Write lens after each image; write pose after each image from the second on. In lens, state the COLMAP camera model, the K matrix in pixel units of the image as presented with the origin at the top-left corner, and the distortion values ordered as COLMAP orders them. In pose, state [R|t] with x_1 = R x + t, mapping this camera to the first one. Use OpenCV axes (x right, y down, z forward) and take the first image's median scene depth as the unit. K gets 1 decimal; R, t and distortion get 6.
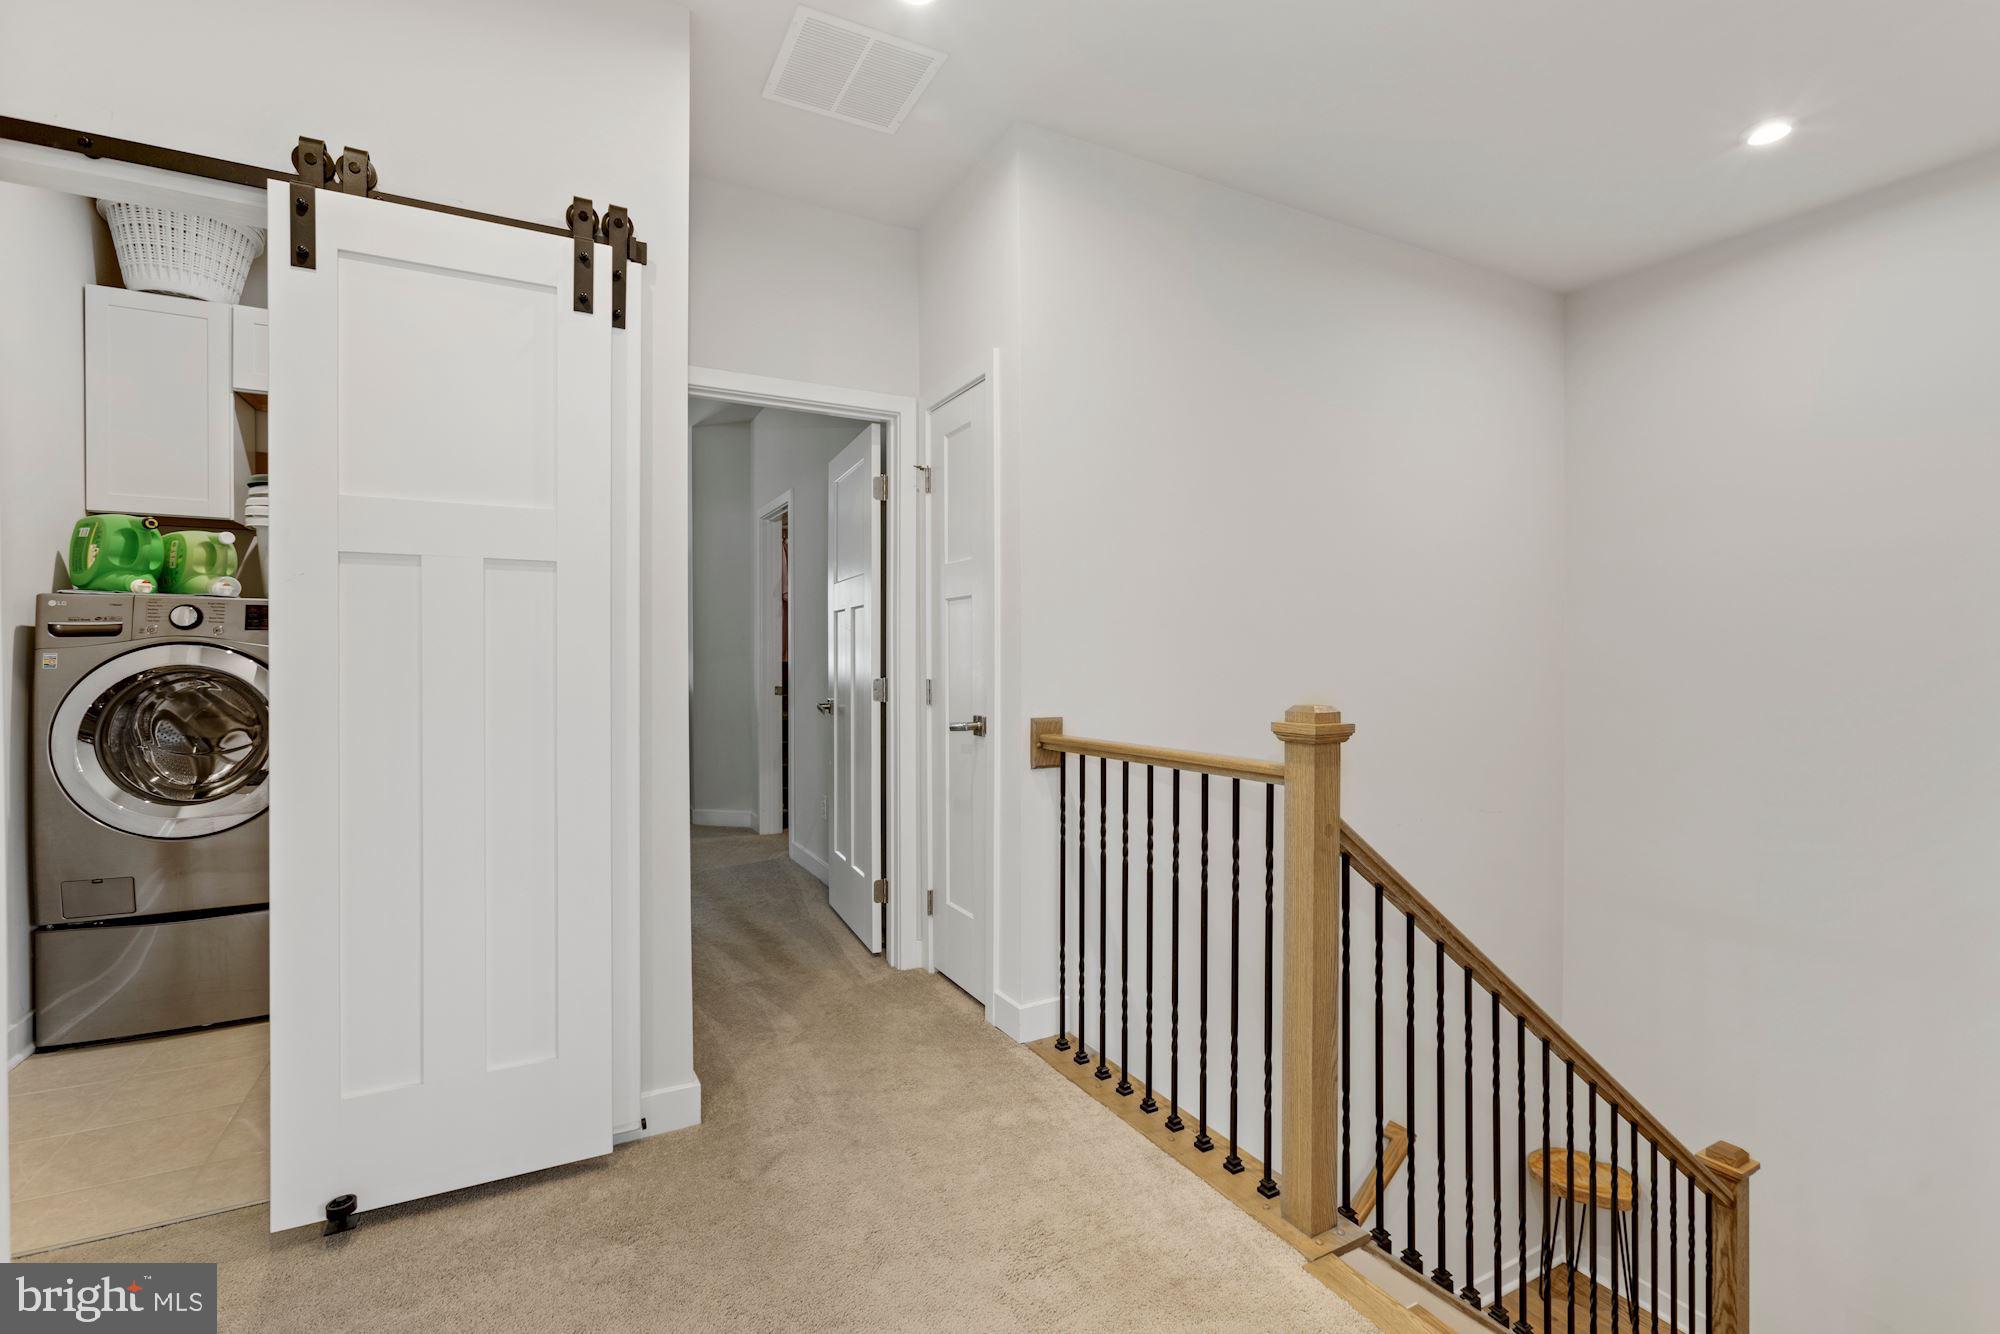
lens RADIAL K [[895.4, 0, 991.9], [0, 895.4, 664.8], [0, 0, 1]] dist [-0.003750, 0.002516]
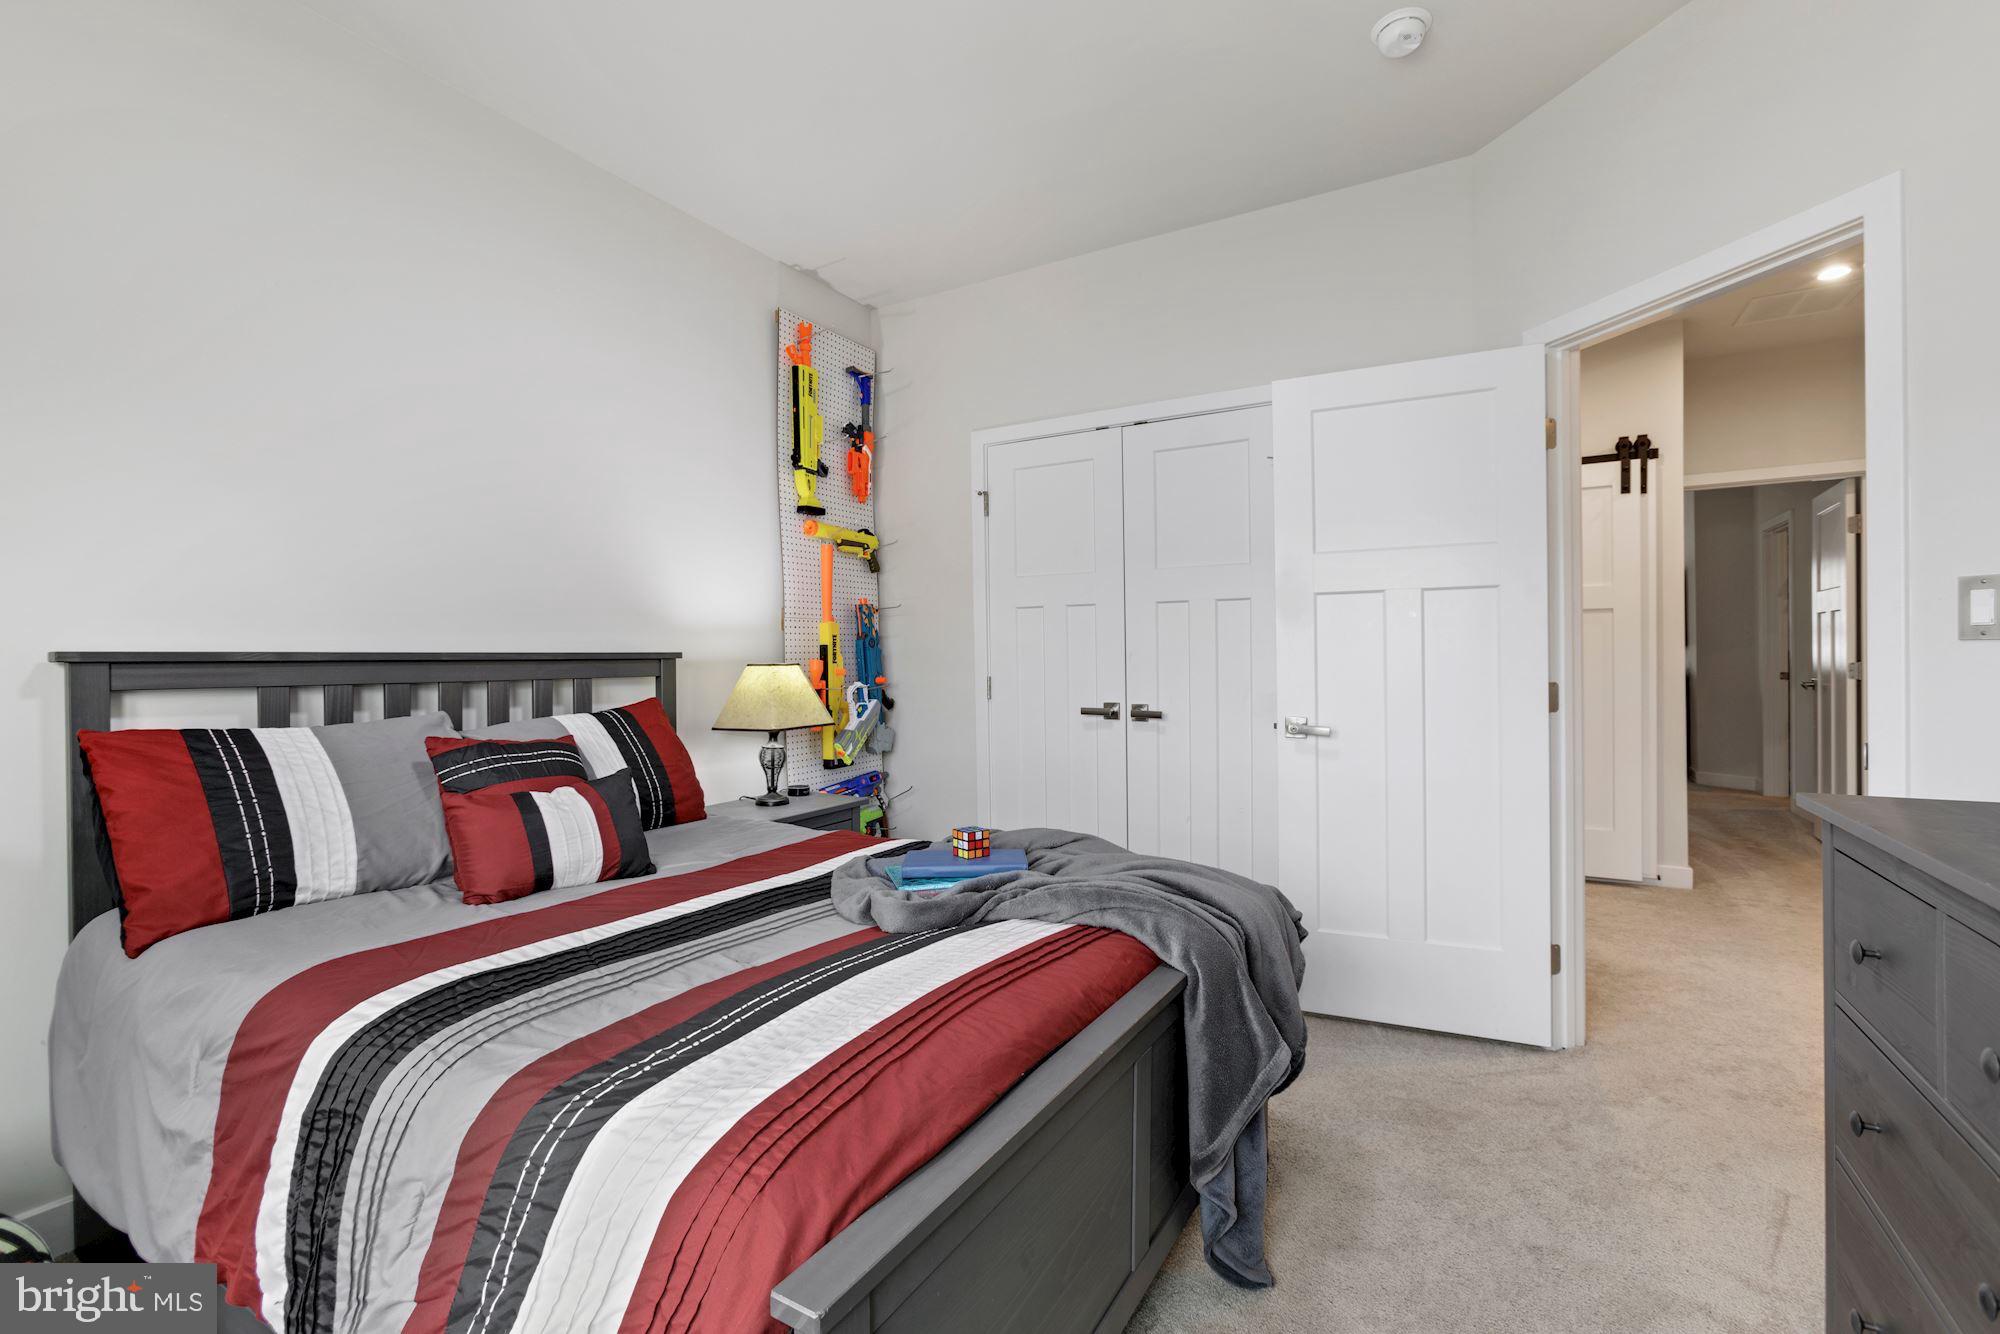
lens RADIAL K [[895.4, 0, 987.1], [0, 895.4, 658.7], [0, 0, 1]] dist [-0.003750, 0.002516]
pose [[0.538501, -0.001620, -0.842623, 0.329878], [0.005238, 0.999985, 0.001425, -0.000362], [0.842608, -0.005181, 0.538502, -0.905058]]
